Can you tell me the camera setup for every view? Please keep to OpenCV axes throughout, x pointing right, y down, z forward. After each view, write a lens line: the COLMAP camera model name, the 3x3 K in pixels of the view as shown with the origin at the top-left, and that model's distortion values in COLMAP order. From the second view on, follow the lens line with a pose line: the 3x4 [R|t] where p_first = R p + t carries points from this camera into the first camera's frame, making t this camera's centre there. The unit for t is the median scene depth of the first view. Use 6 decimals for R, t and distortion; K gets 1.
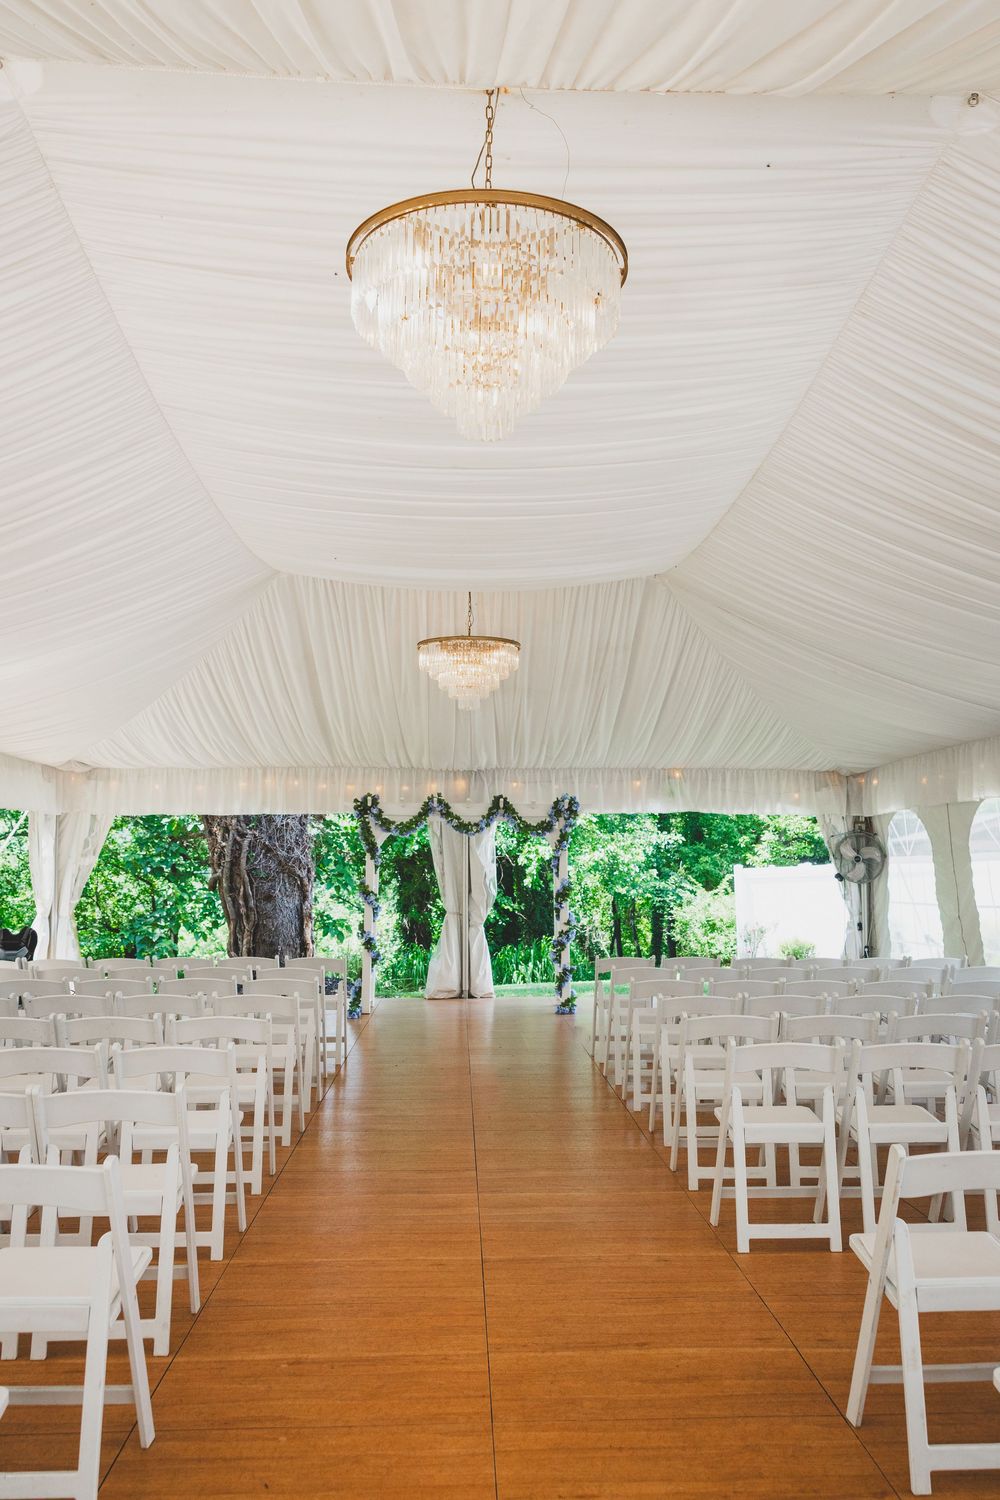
lens RADIAL K [[1180.5, 0, 500.6], [0, 1180.5, 749.2], [0, 0, 1]] dist [0.019249, -0.001325]
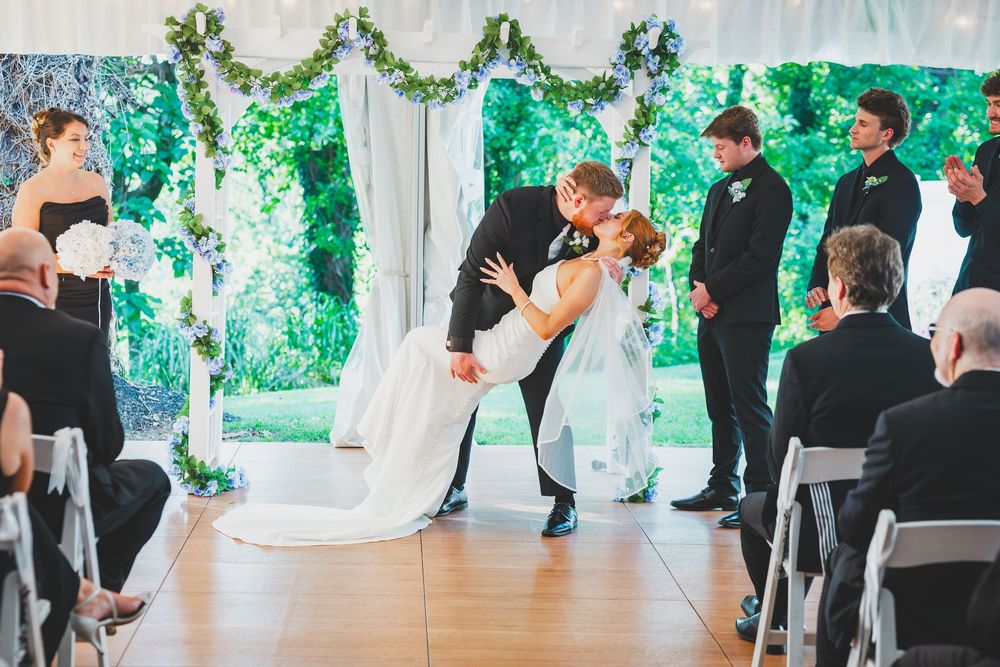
lens RADIAL K [[1667.6, 0, 500.9], [0, 1667.6, 333.5], [0, 0, 1]] dist [0.107775, 0.000000]
pose [[0.999365, 0.016692, 0.031464, -0.018244], [-0.022574, 0.980133, 0.197051, 0.032133], [-0.027550, -0.197636, 0.979888, 0.367871]]
